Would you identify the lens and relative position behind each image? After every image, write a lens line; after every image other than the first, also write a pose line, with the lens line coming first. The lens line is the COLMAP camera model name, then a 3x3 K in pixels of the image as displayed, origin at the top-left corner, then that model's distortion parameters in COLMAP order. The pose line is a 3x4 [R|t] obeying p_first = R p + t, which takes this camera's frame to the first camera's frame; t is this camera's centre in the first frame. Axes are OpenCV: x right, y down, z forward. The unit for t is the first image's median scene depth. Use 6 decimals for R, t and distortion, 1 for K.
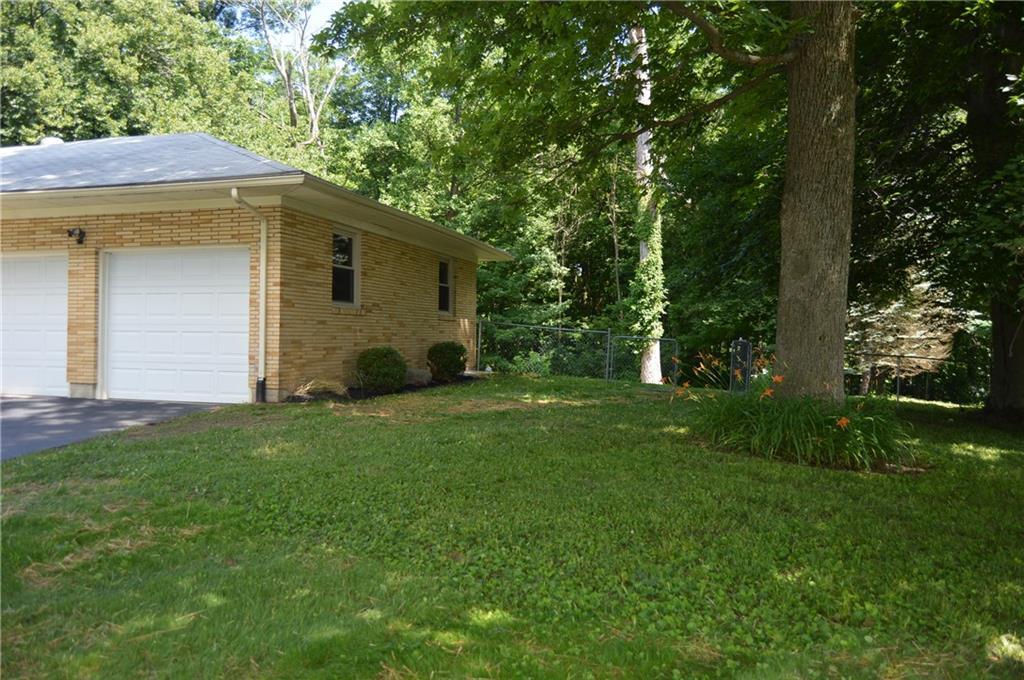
lens RADIAL K [[813.9, 0, 516.6], [0, 813.9, 339.3], [0, 0, 1]] dist [-0.089312, 0.030225]
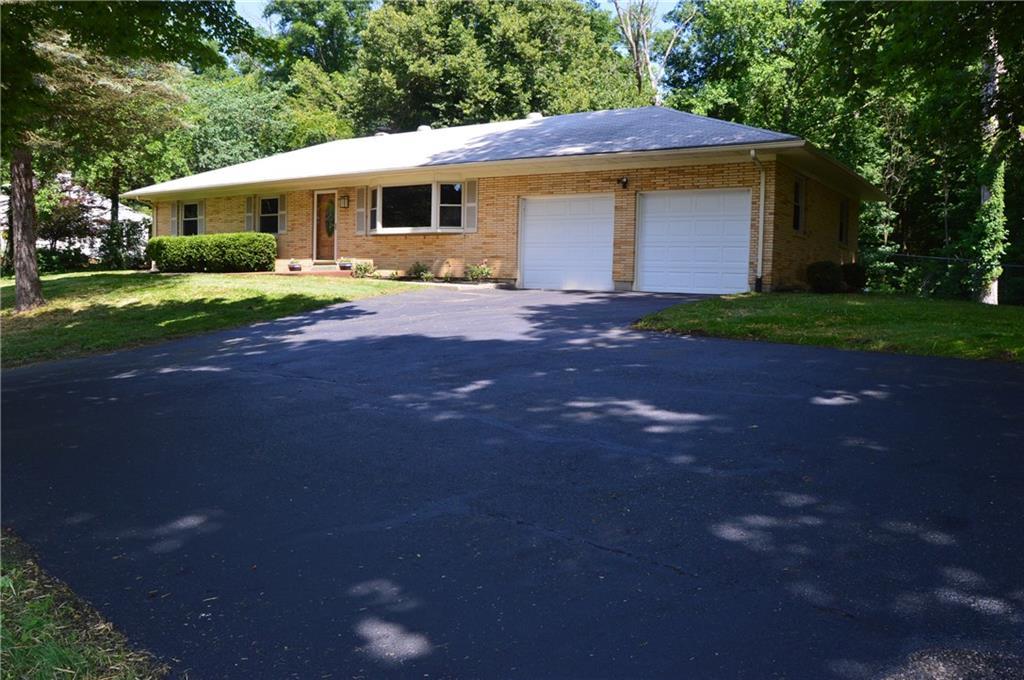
lens RADIAL K [[813.9, 0, 506.1], [0, 813.9, 337.3], [0, 0, 1]] dist [-0.089312, 0.030225]
pose [[0.942635, 0.036704, -0.331801, -0.100644], [-0.017447, 0.997996, 0.060831, 0.030204], [0.333369, -0.051553, 0.941386, -0.223461]]
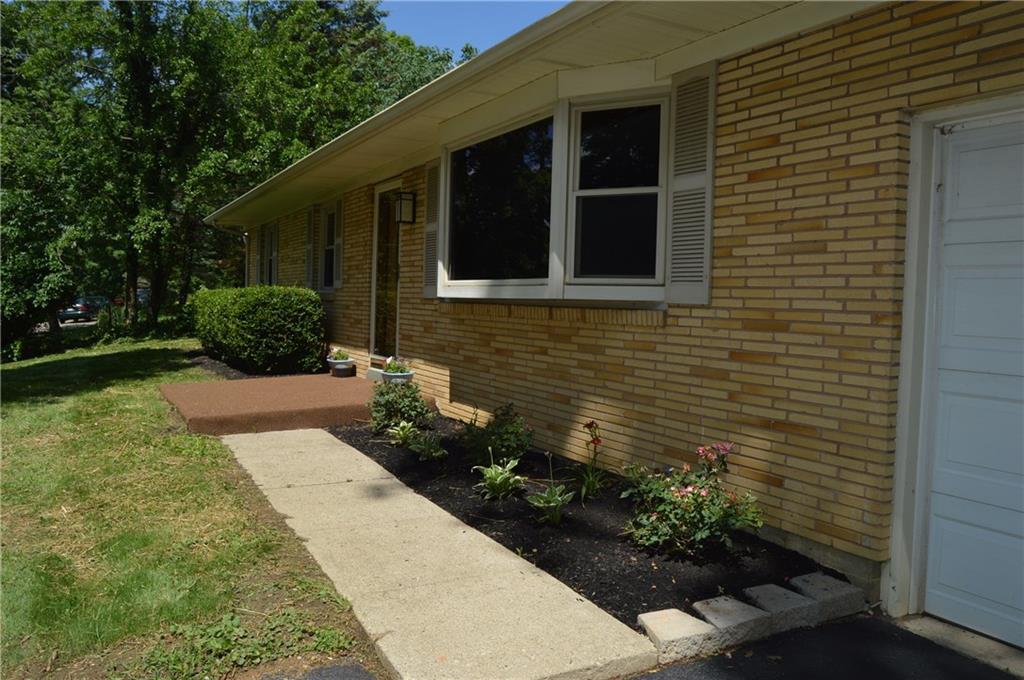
lens RADIAL K [[813.9, 0, 512.0], [0, 813.9, 336.5], [0, 0, 1]] dist [-0.089312, 0.030225]
pose [[0.680912, 0.044614, -0.731005, -0.276324], [-0.030153, 0.999004, 0.032884, -0.015950], [0.731744, -0.000349, 0.681579, 0.312914]]
